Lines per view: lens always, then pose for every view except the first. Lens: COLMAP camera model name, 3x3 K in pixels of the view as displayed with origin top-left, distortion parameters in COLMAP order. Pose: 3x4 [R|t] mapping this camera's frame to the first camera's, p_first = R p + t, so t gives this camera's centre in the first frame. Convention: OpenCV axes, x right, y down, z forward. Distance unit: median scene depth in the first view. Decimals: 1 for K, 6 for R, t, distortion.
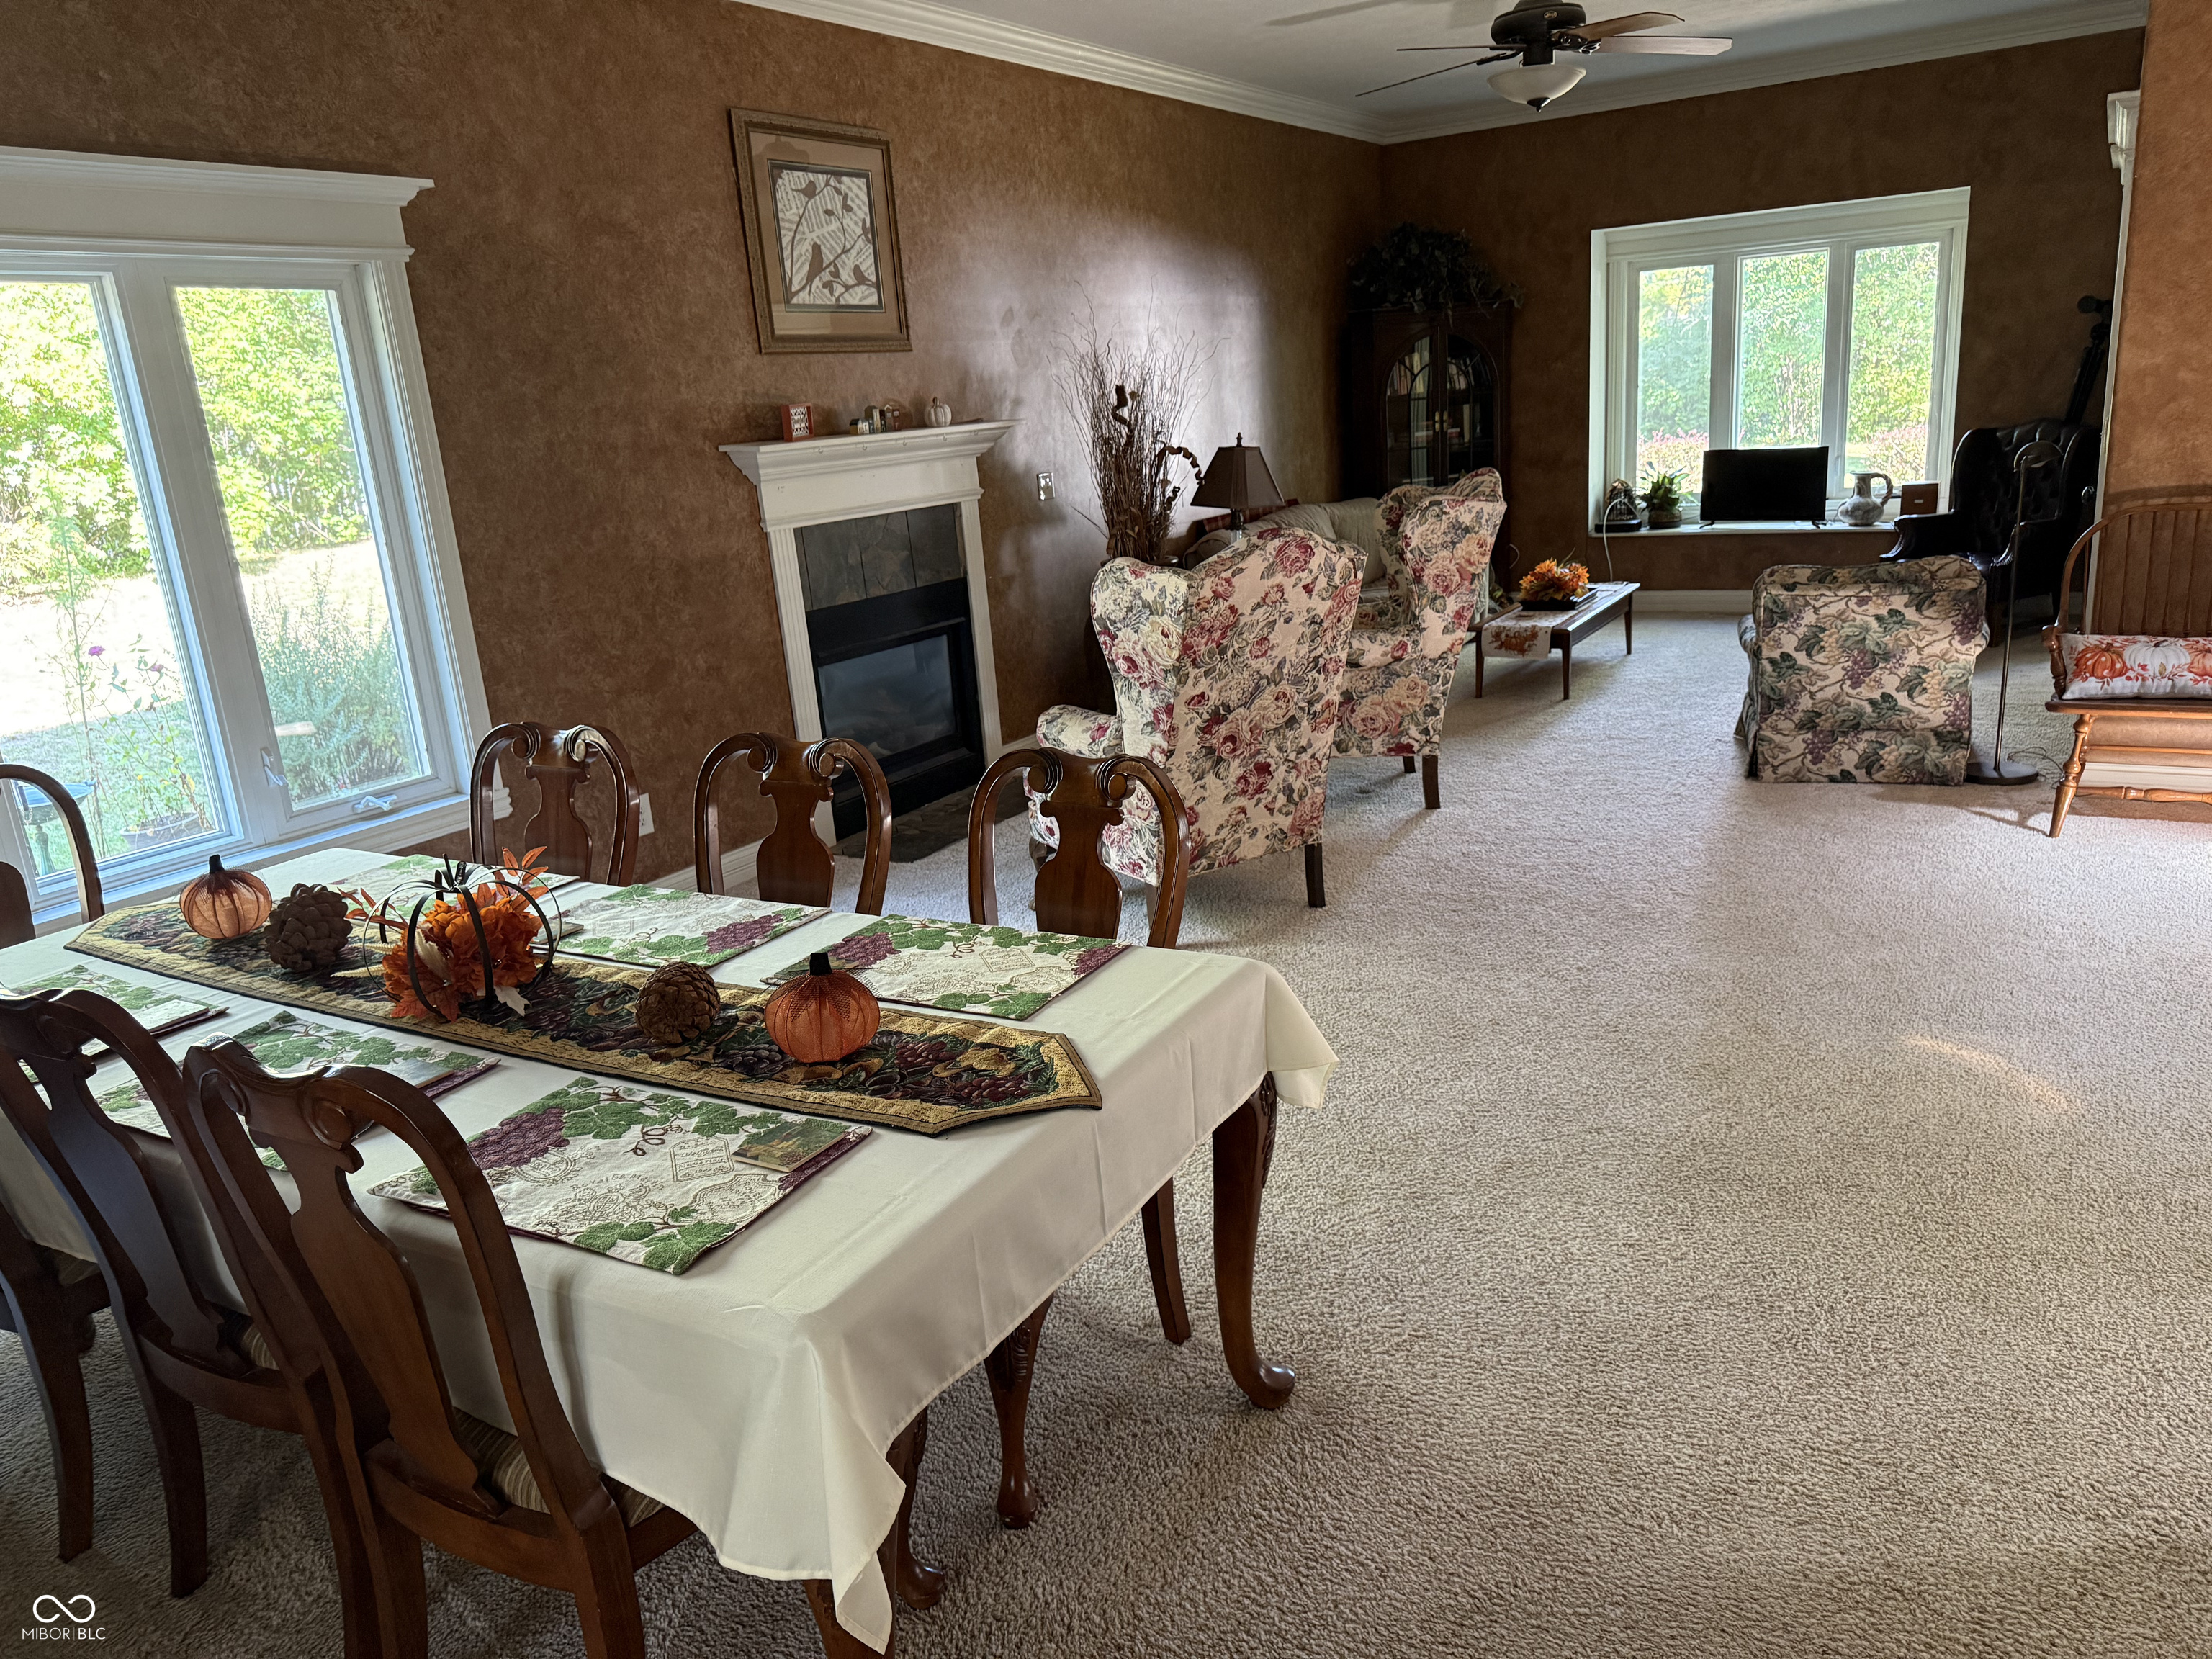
lens RADIAL K [[1604.7, 0, 1106.0], [0, 1604.7, 829.5], [0, 0, 1]] dist [0.035261, -0.036331]
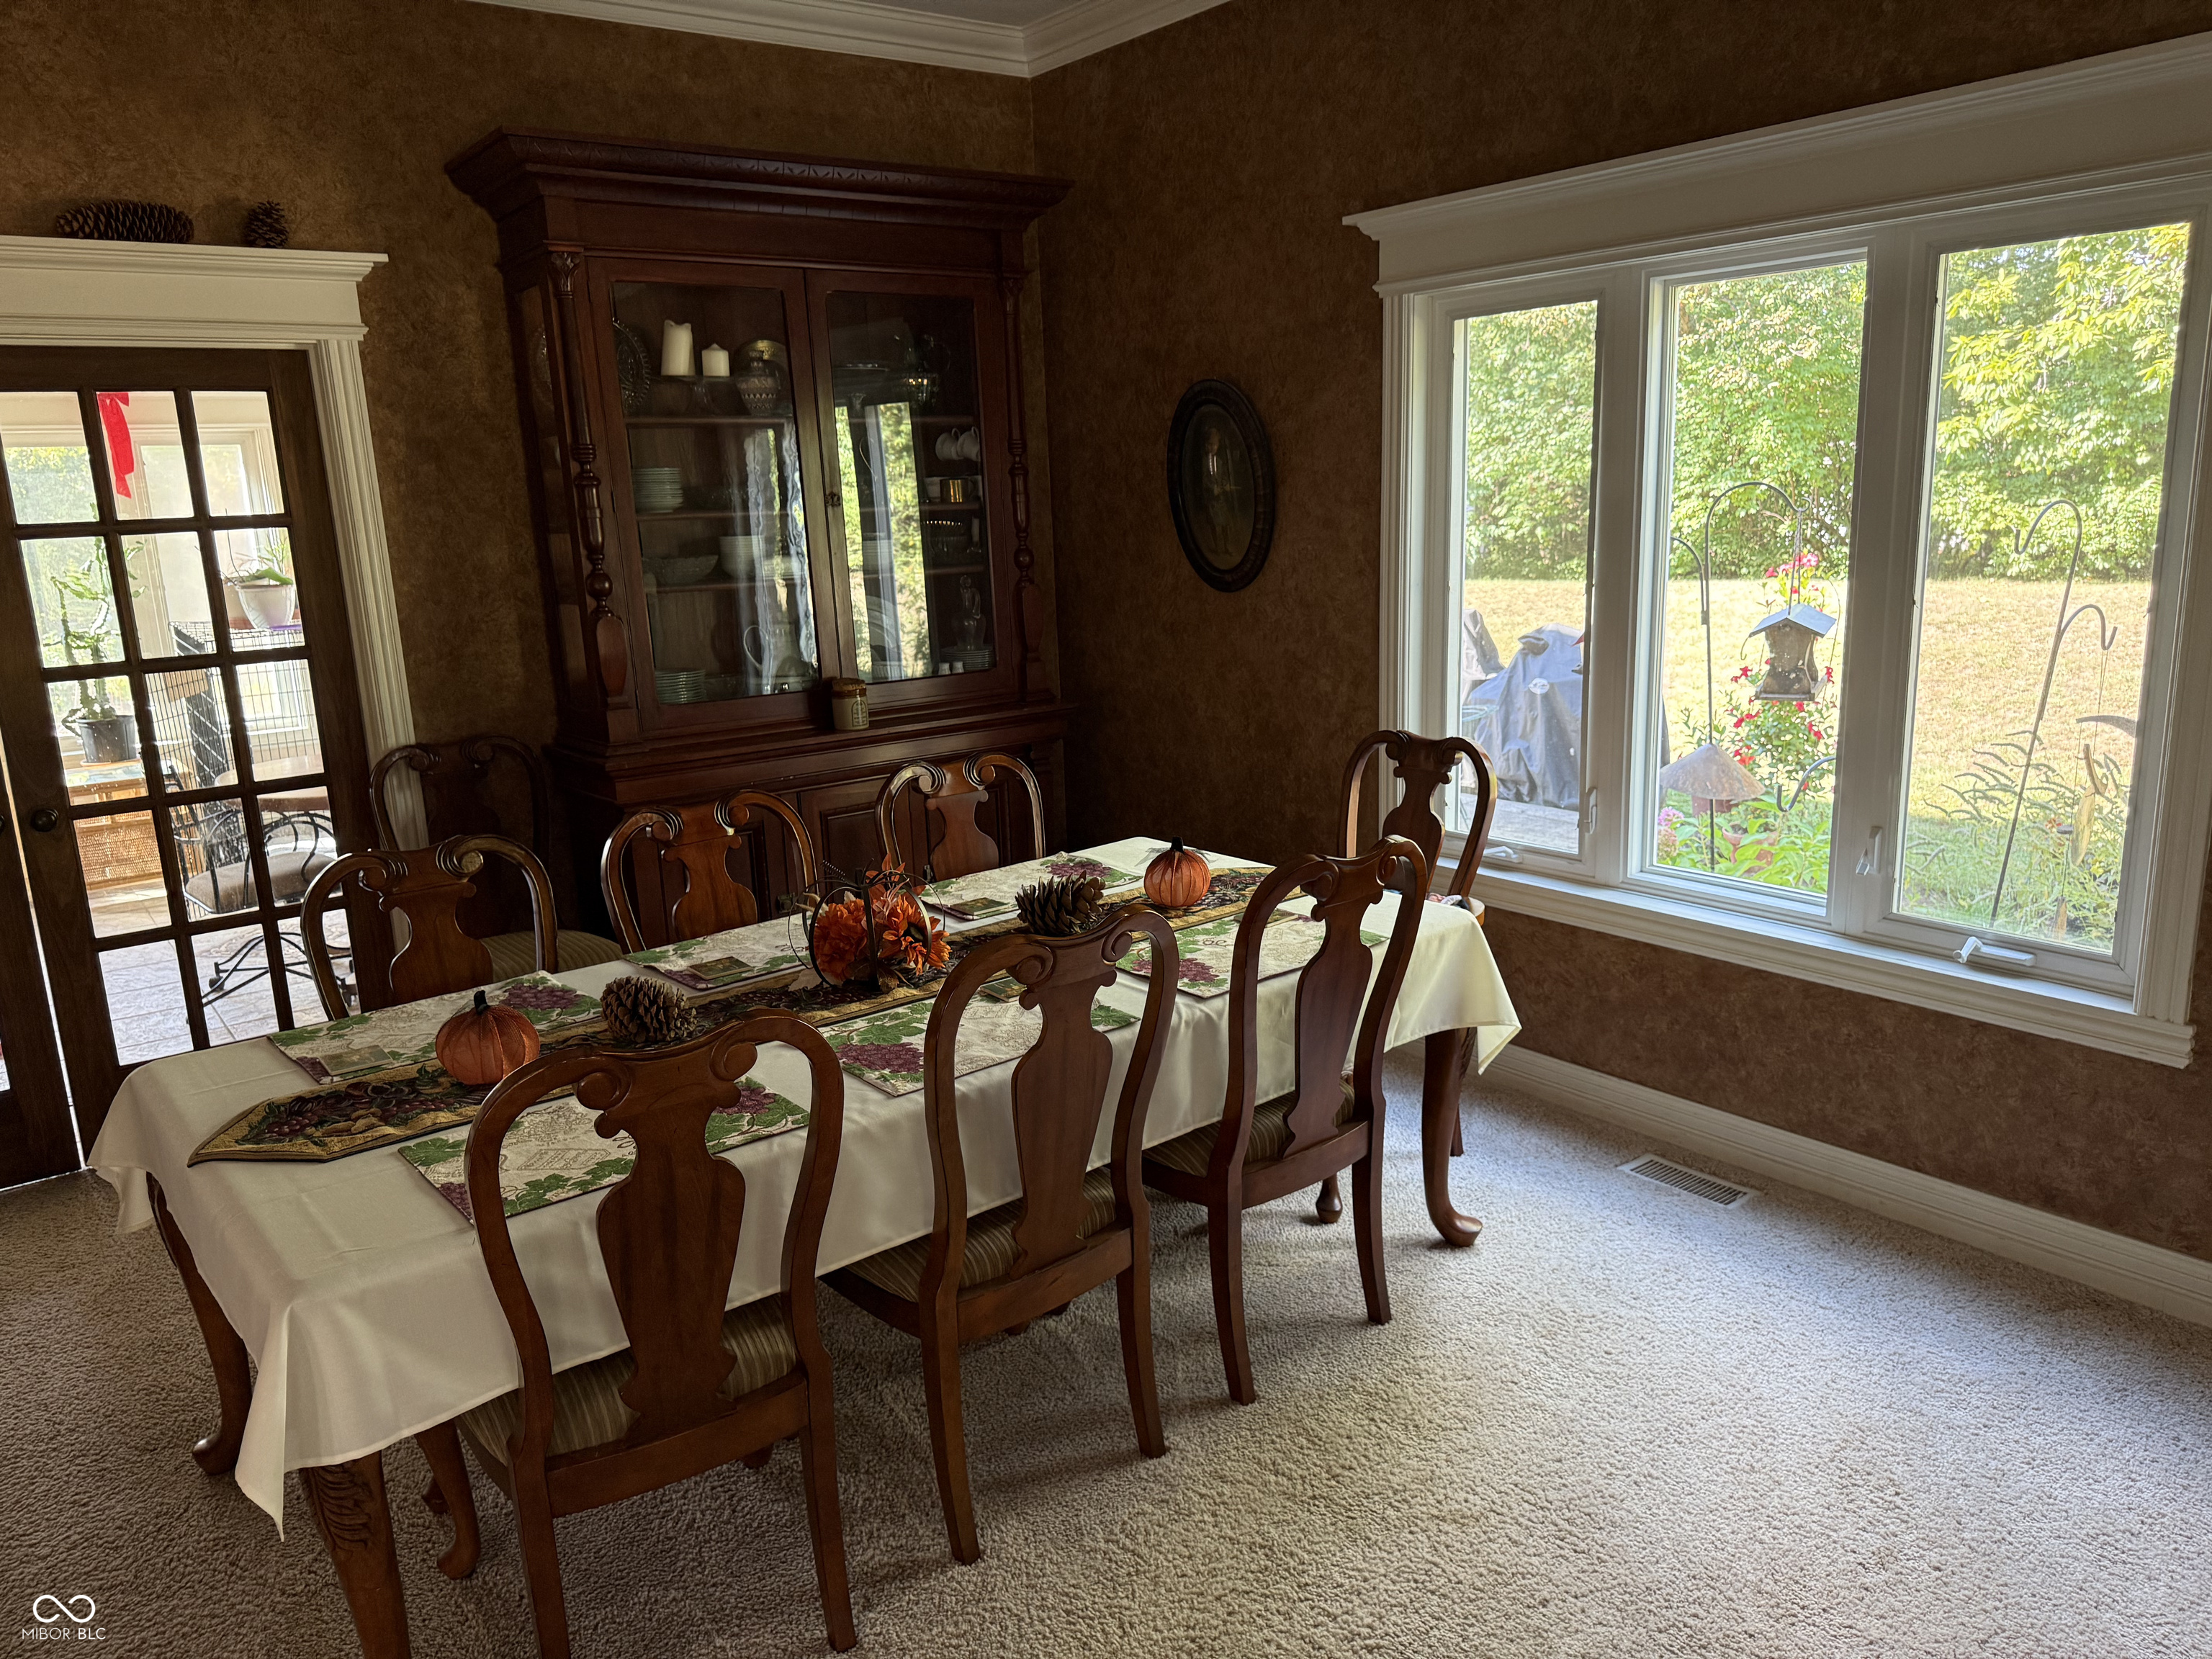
lens RADIAL K [[1604.7, 0, 1106.0], [0, 1604.7, 829.5], [0, 0, 1]] dist [0.035261, -0.036331]
pose [[-0.344953, 0.285736, -0.894071, 0.260786], [-0.179858, 0.914764, 0.361743, -0.208442], [0.921227, 0.285590, -0.264158, 0.656400]]
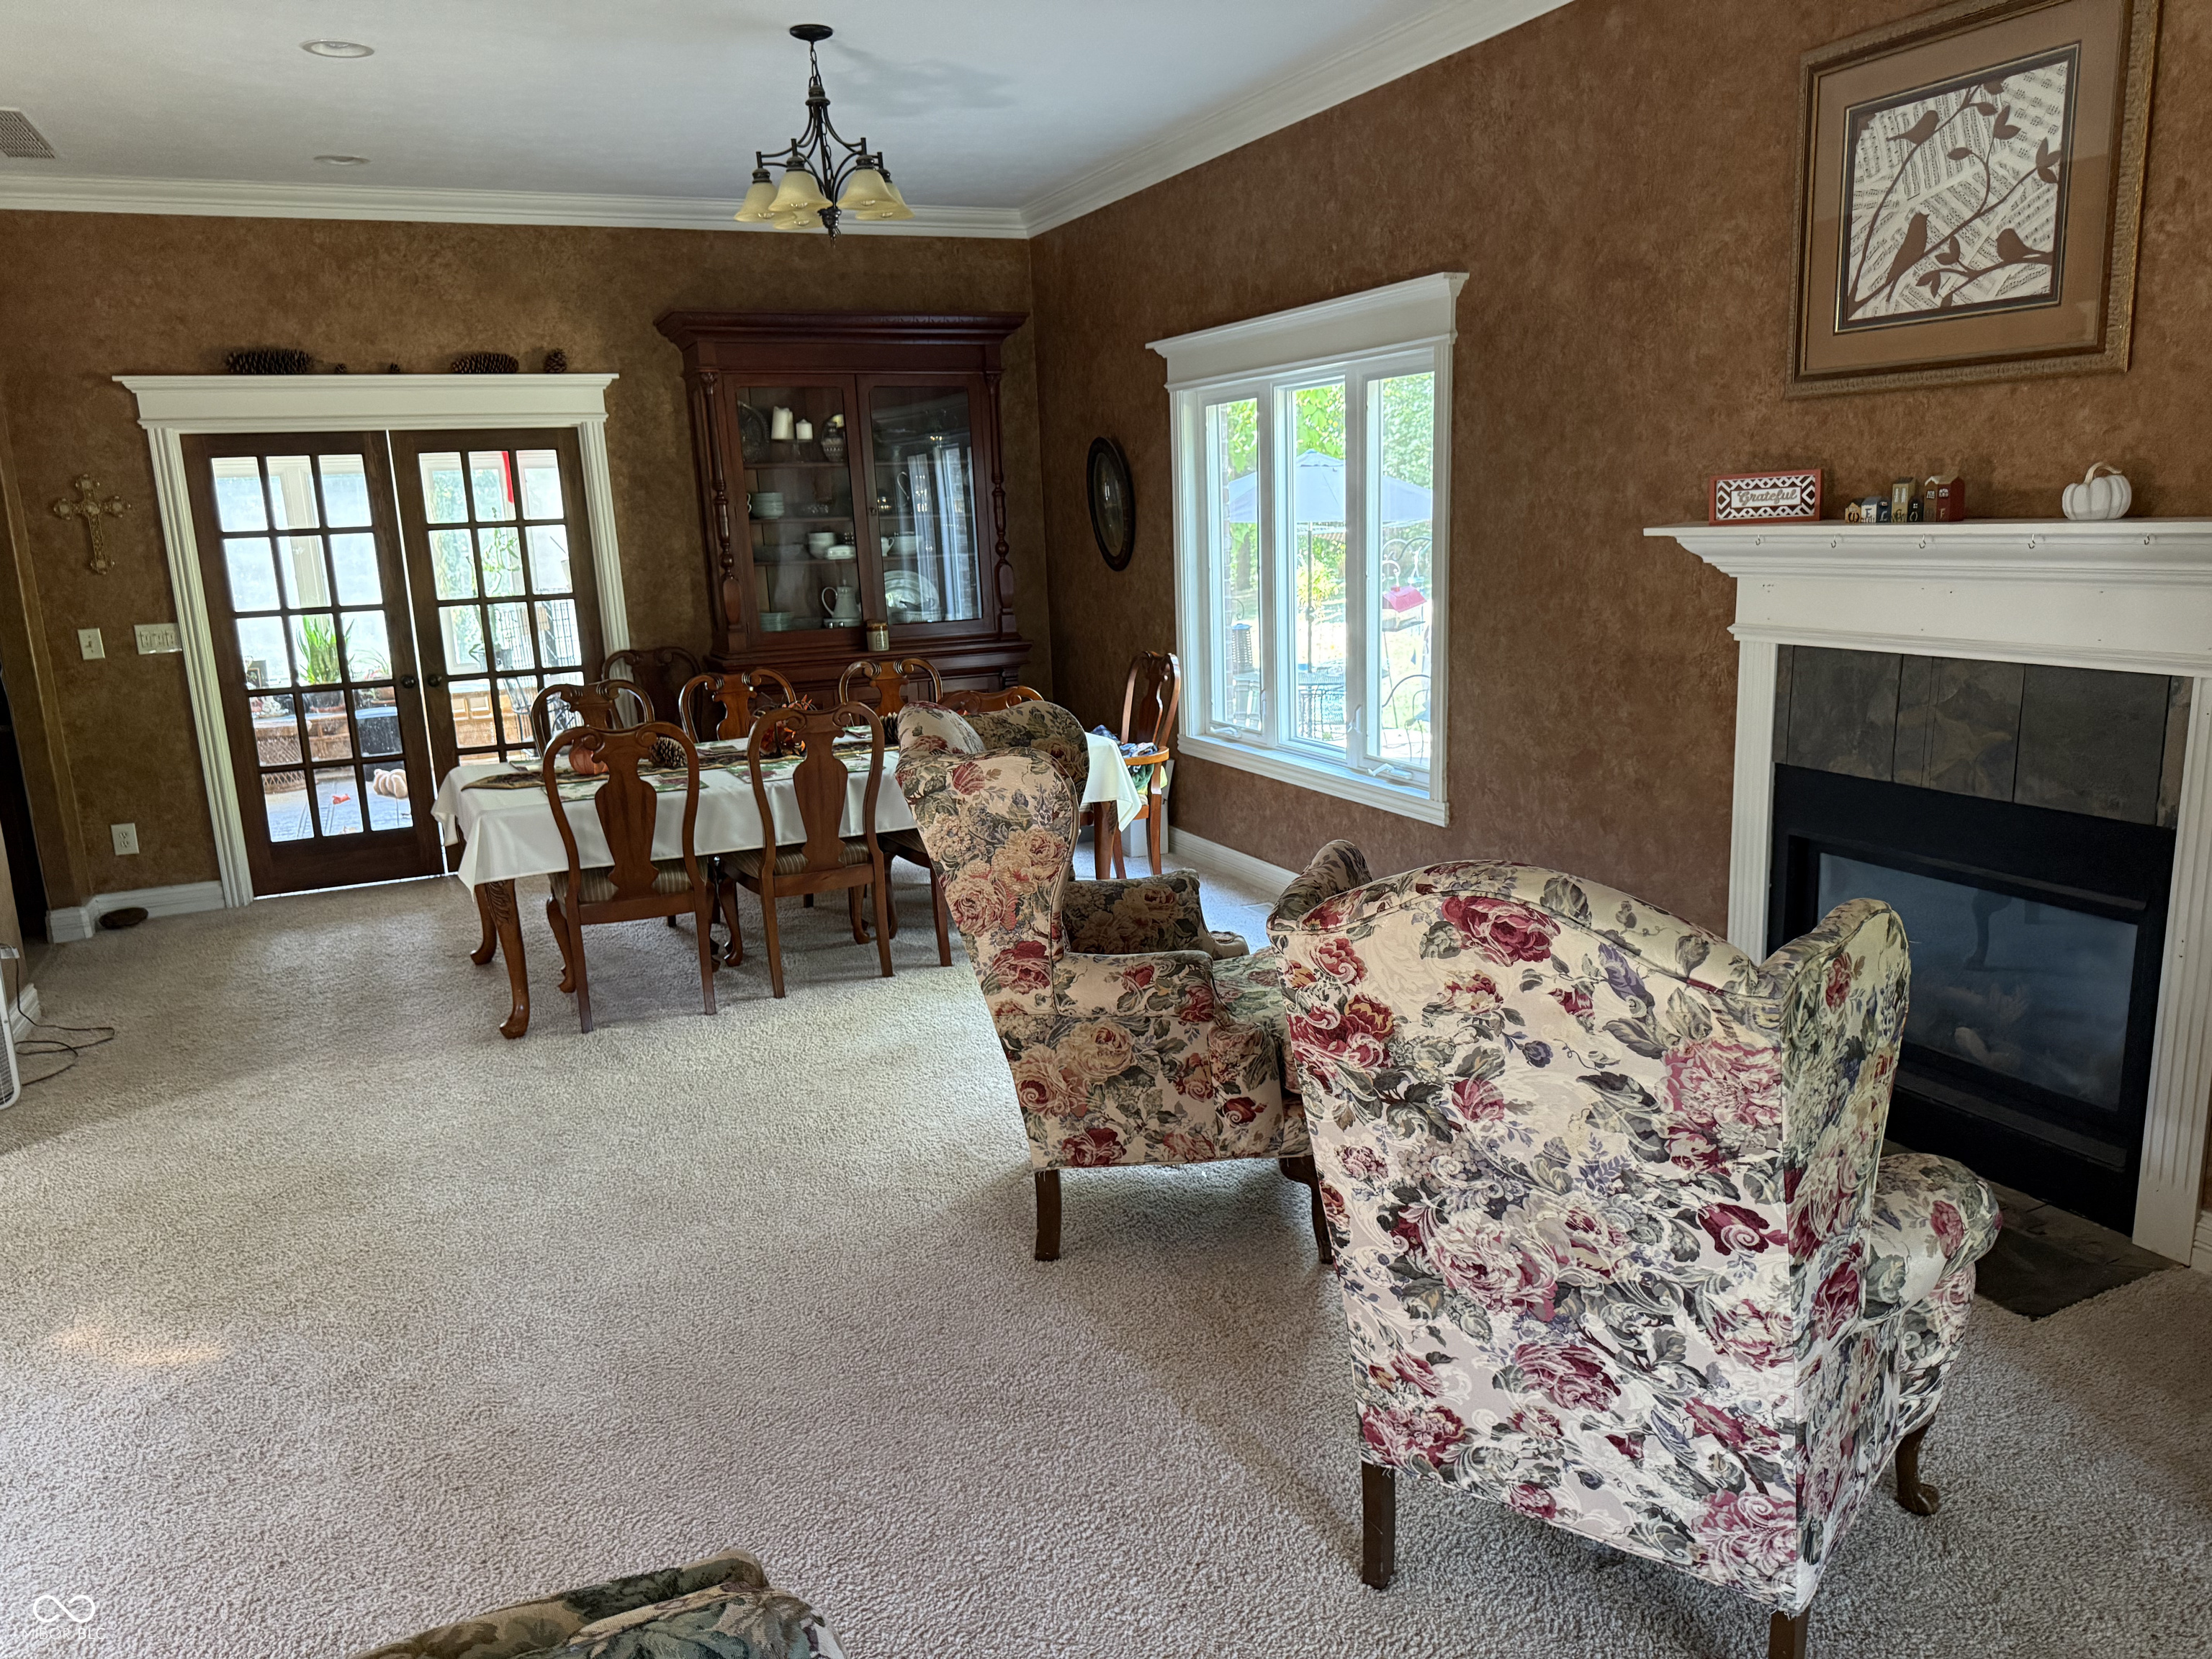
lens RADIAL K [[1607.9, 0, 1103.7], [0, 1607.9, 835.2], [0, 0, 1]] dist [0.044744, -0.029534]
pose [[-0.546282, 0.266118, -0.794202, 0.550473], [-0.139567, 0.906011, 0.399582, -0.352450], [0.825892, 0.329128, -0.457796, 1.102767]]
